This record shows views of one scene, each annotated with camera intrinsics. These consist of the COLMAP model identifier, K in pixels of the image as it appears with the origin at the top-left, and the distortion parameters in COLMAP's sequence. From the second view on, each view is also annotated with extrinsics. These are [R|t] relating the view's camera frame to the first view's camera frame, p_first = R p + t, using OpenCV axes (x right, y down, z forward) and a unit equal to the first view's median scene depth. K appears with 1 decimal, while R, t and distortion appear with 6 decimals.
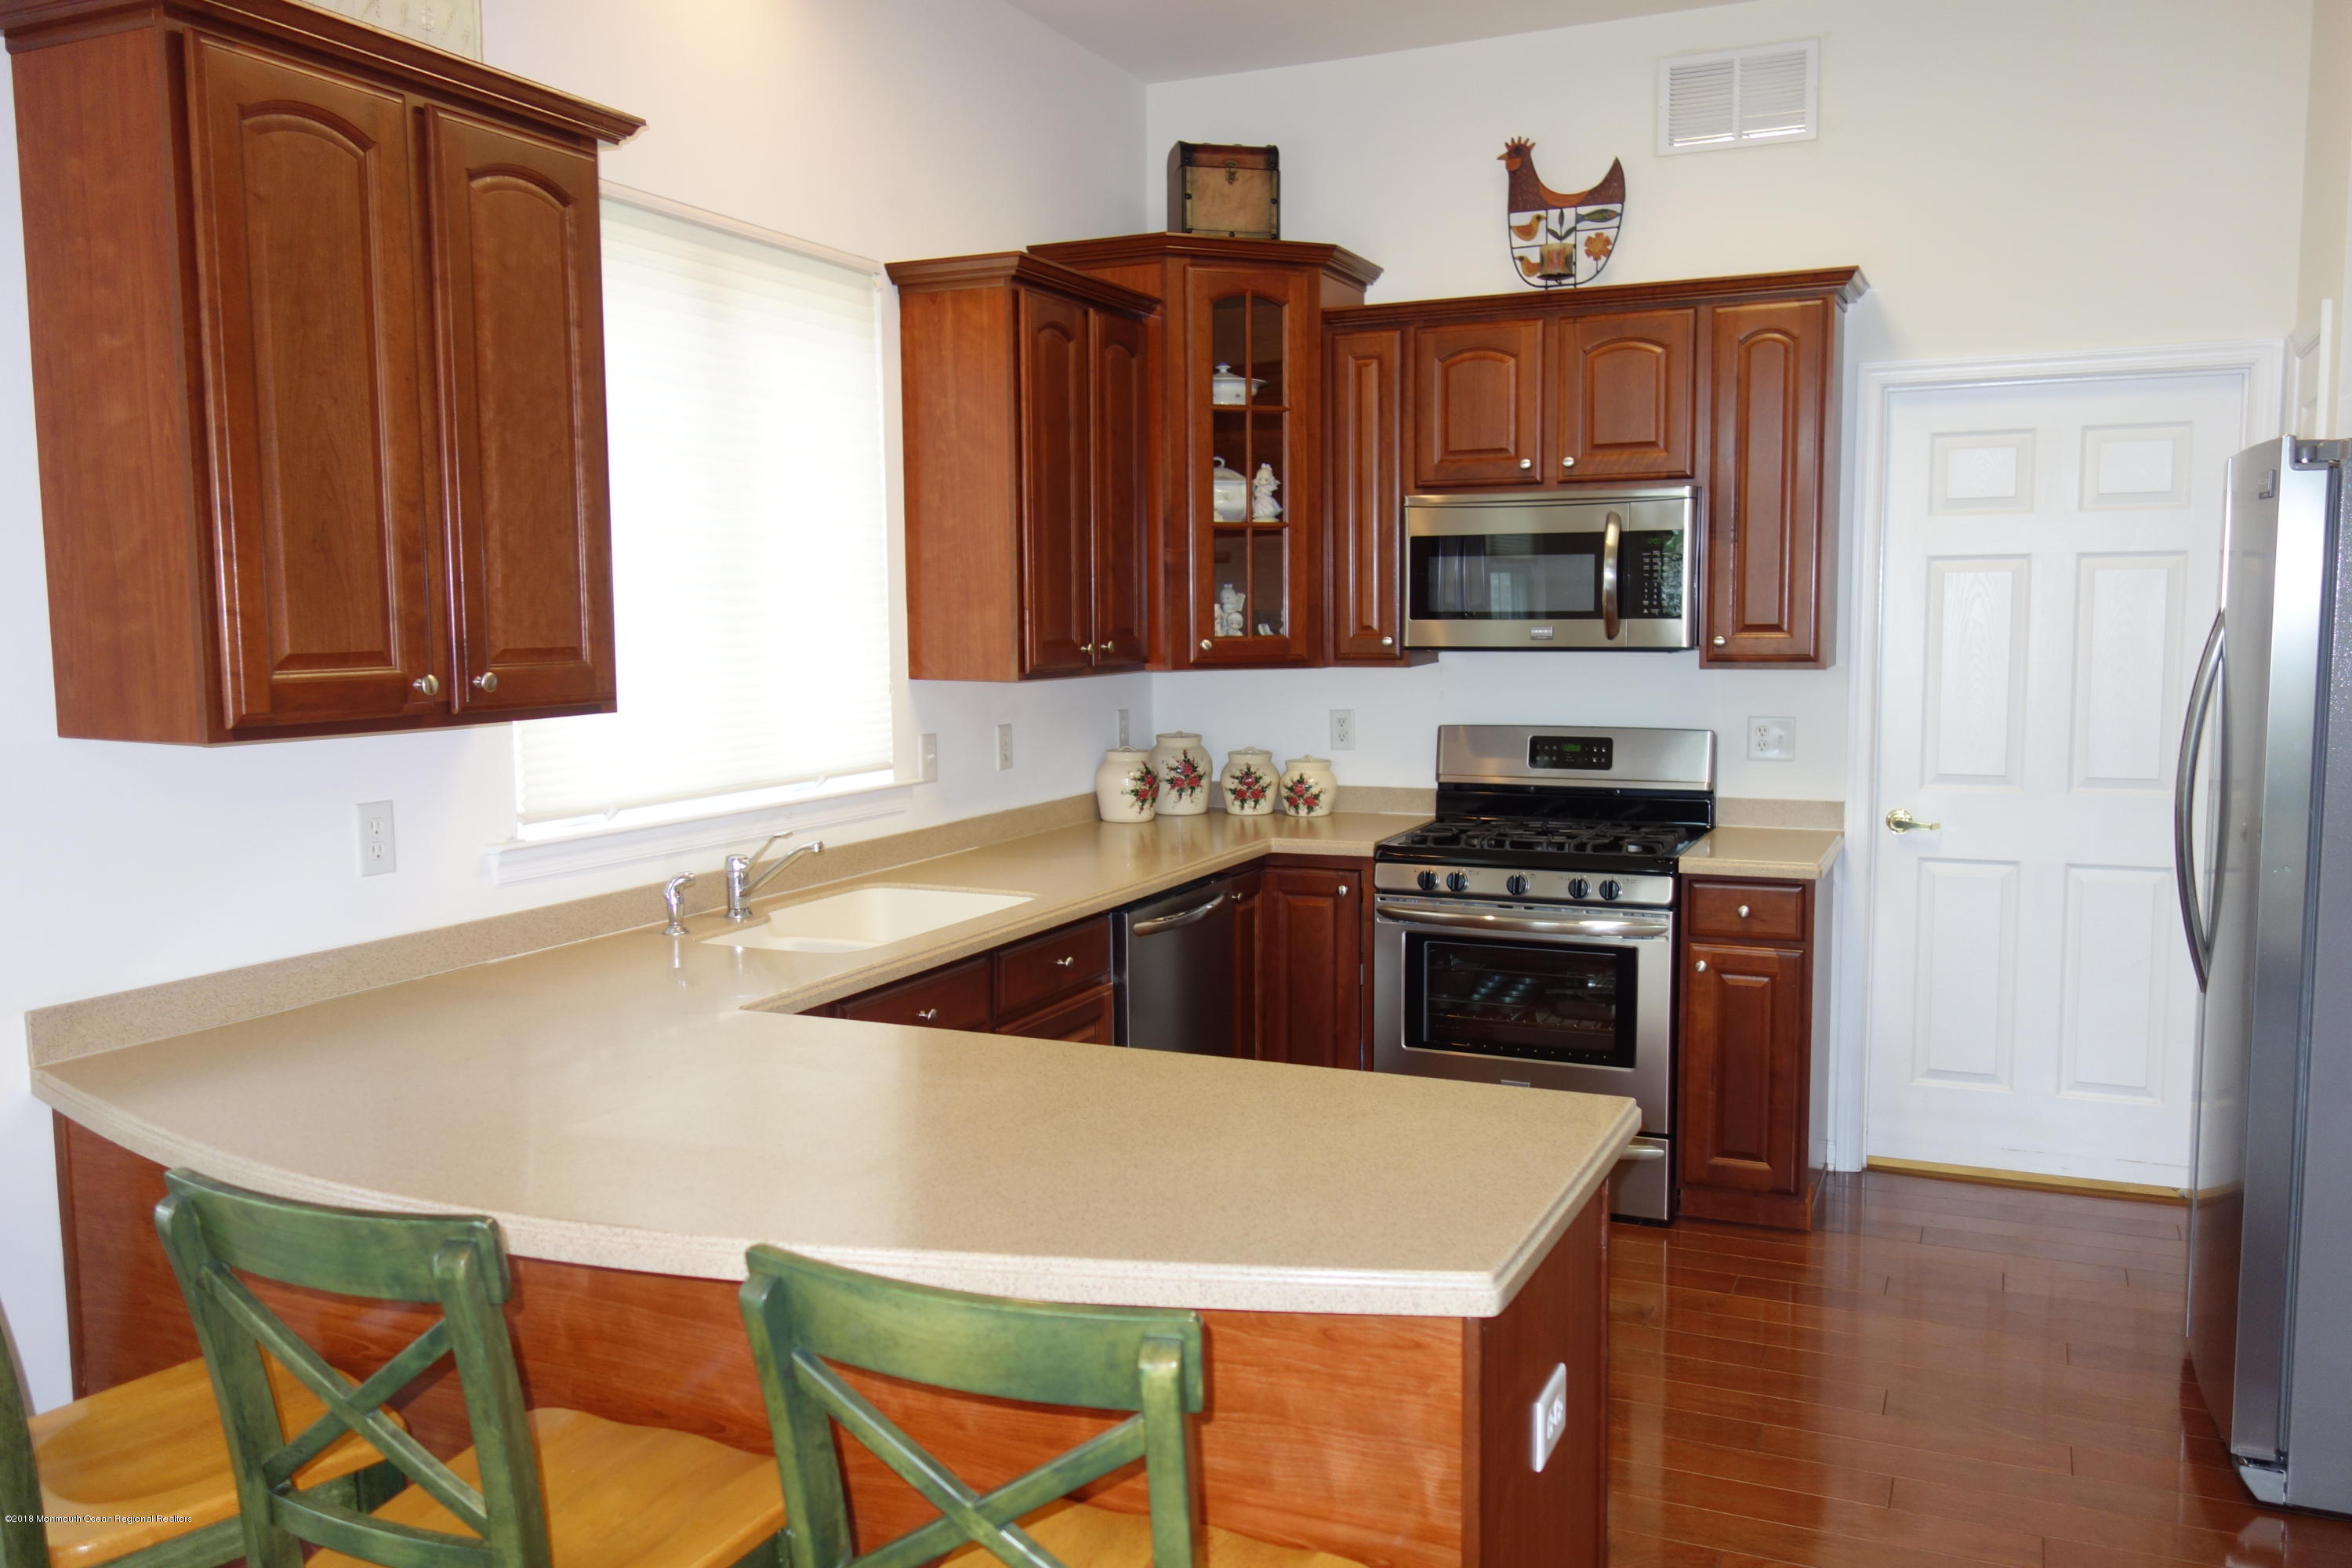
lens RADIAL K [[1854.9, 0, 1177.3], [0, 1854.9, 786.5], [0, 0, 1]] dist [0.004309, 0.001459]
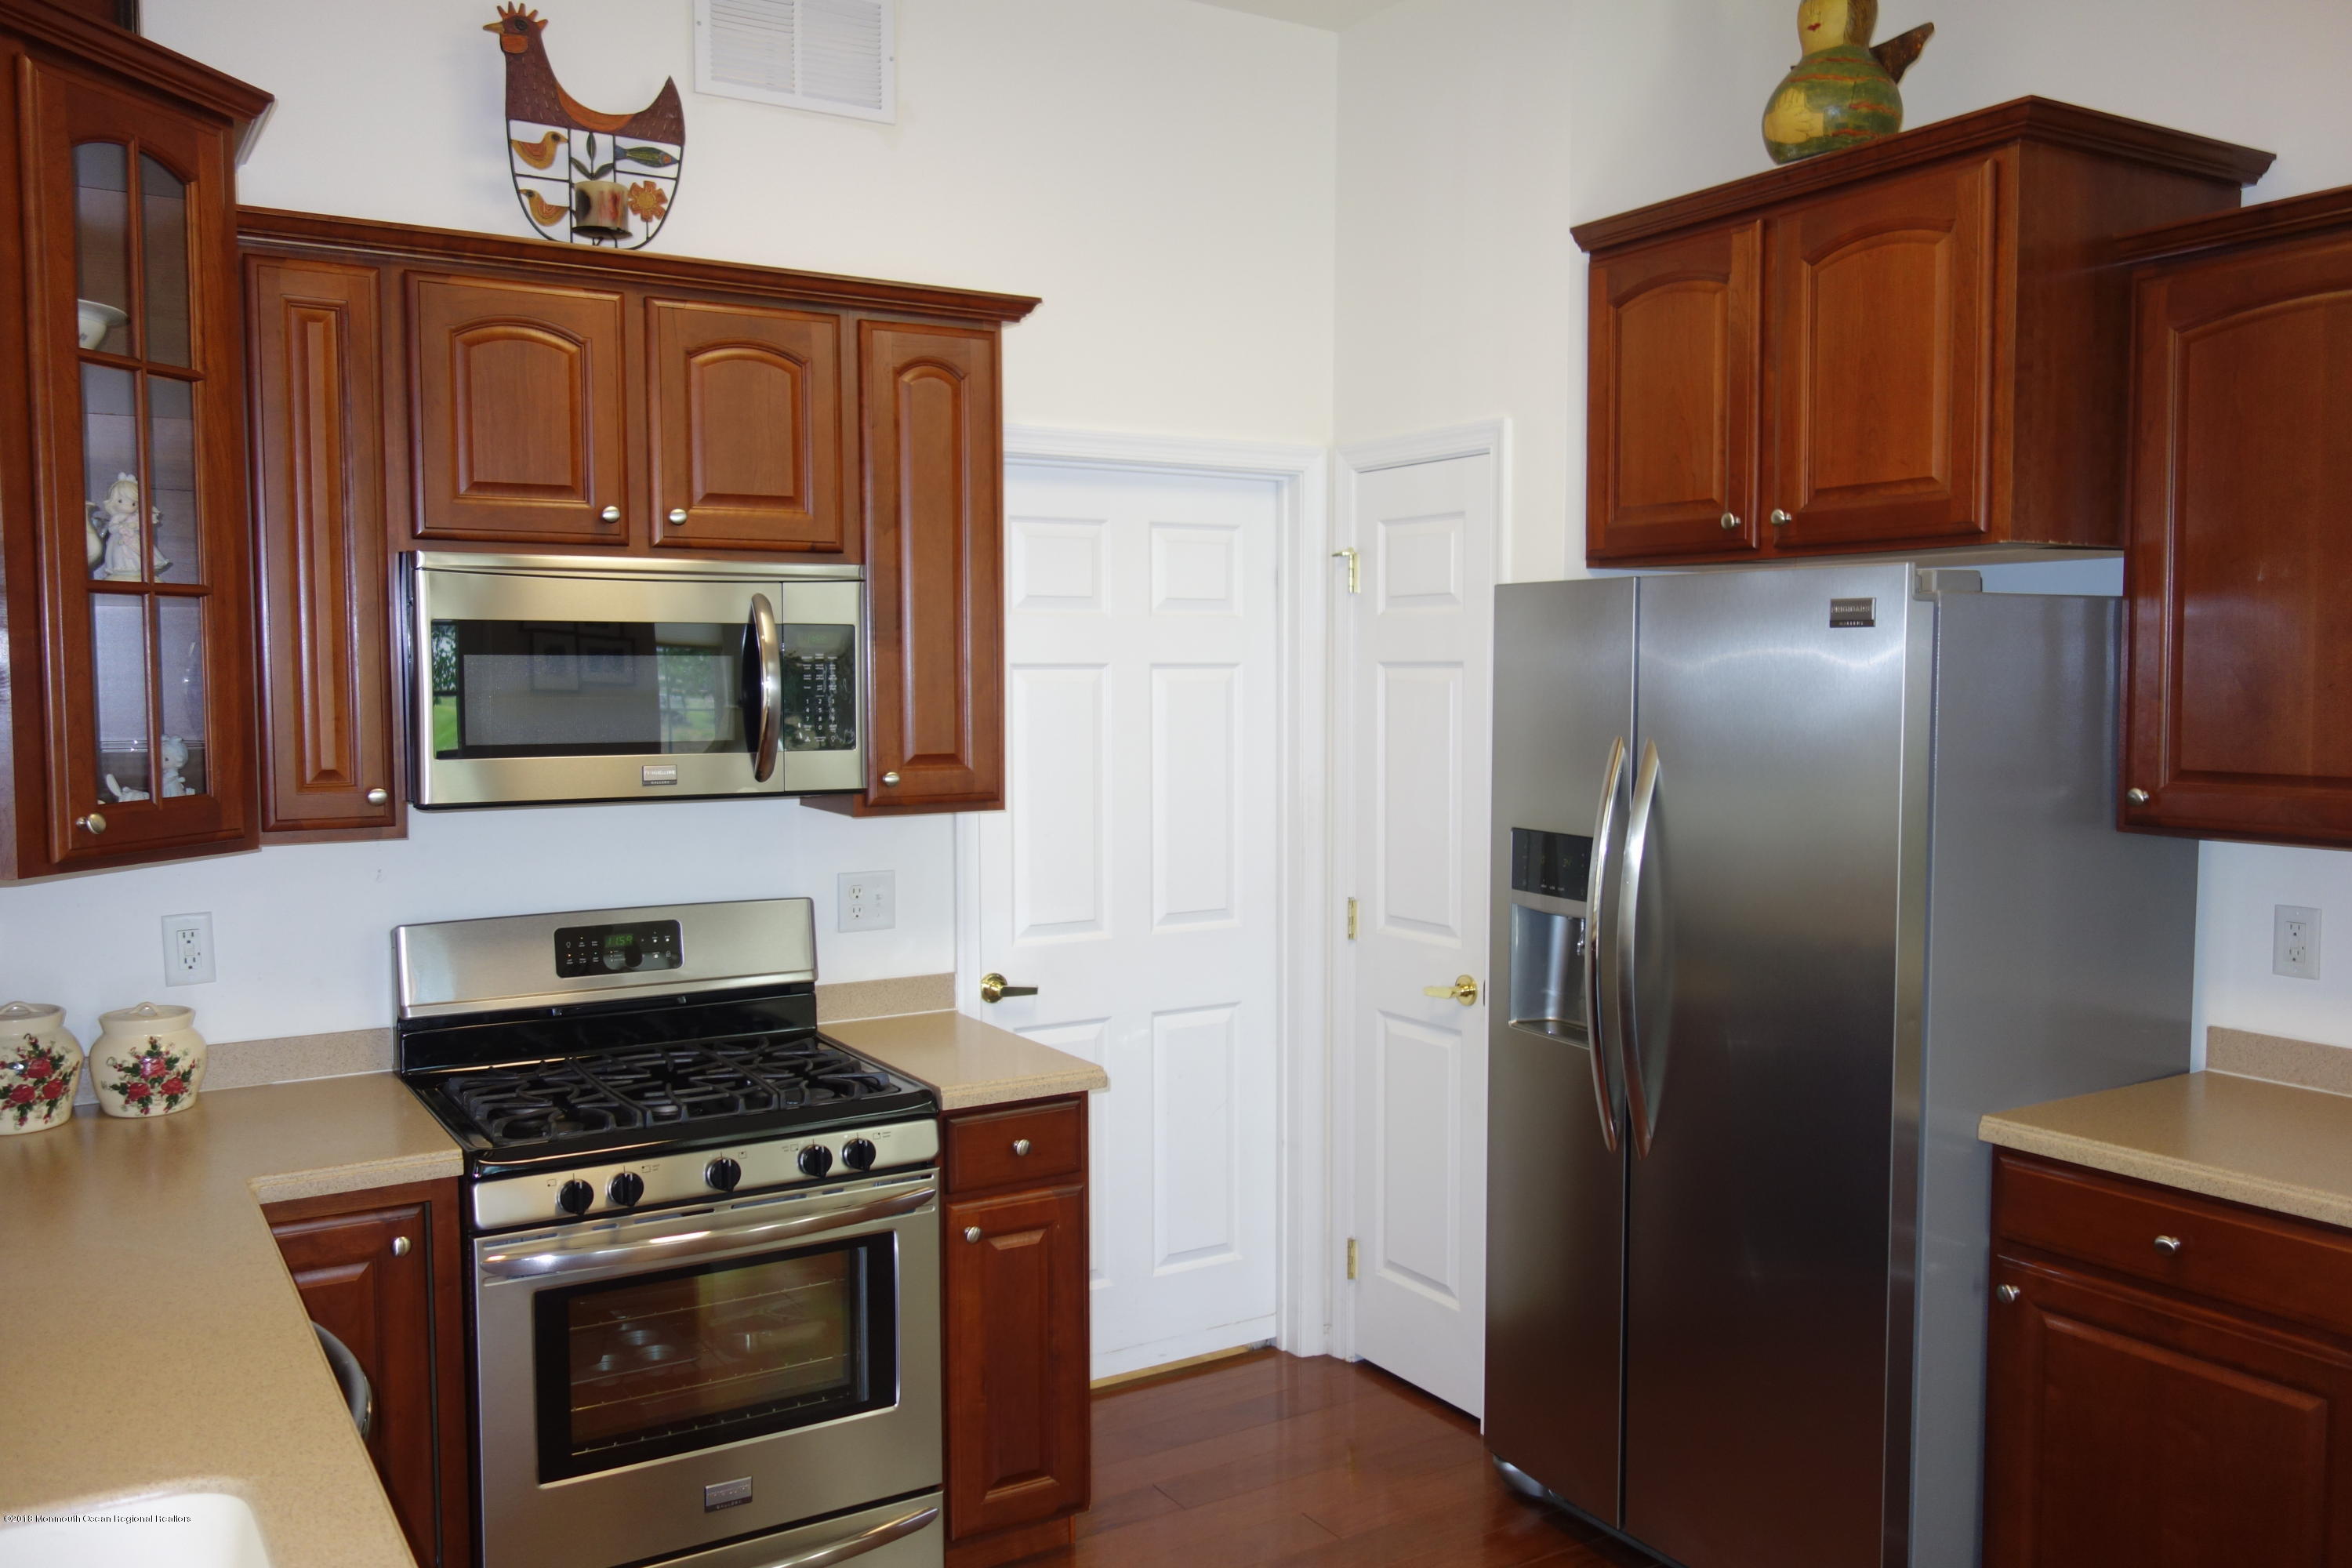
lens RADIAL K [[1854.9, 0, 1169.1], [0, 1854.9, 792.7], [0, 0, 1]] dist [0.004309, 0.001459]
pose [[0.565119, -0.046714, 0.823686, -0.233532], [0.080162, 0.996781, 0.001533, -0.061815], [-0.821106, 0.065162, 0.567044, 0.474576]]
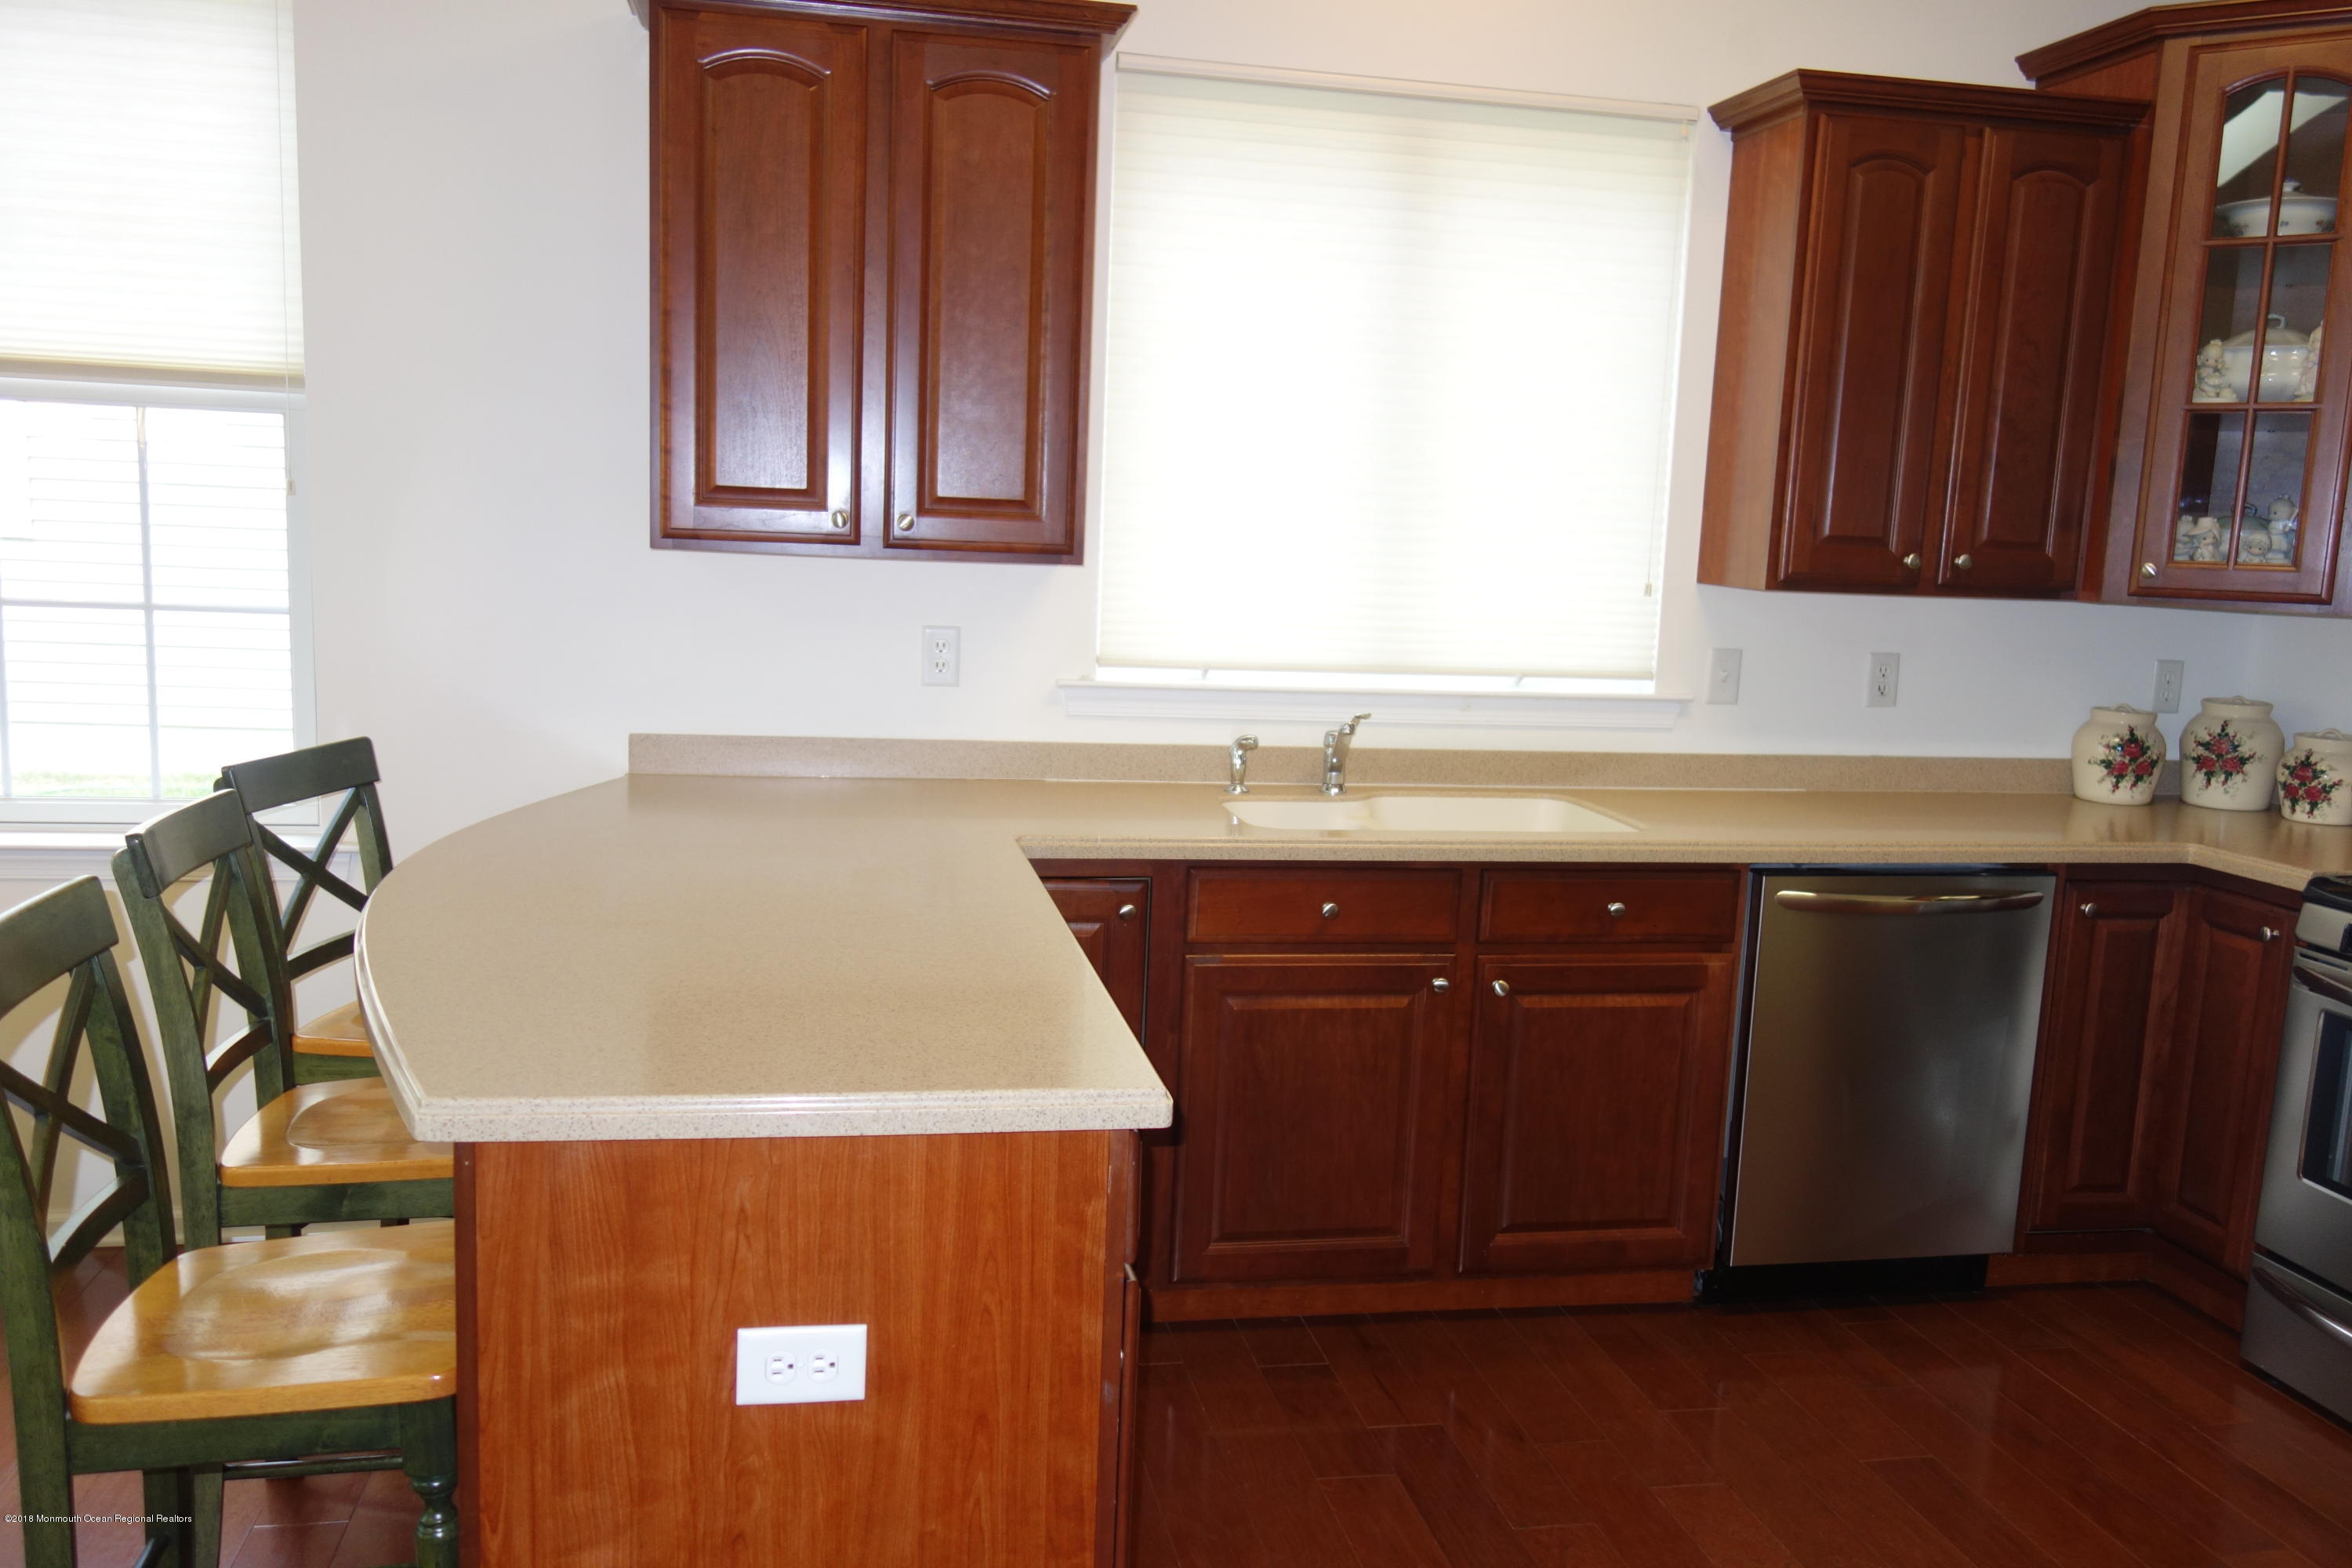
lens RADIAL K [[1854.9, 0, 1167.6], [0, 1854.9, 788.2], [0, 0, 1]] dist [0.004309, 0.001459]
pose [[0.576762, 0.150554, -0.802919, 0.397107], [-0.123800, 0.987627, 0.096259, -0.013565], [0.807477, 0.043883, 0.588265, 0.253596]]
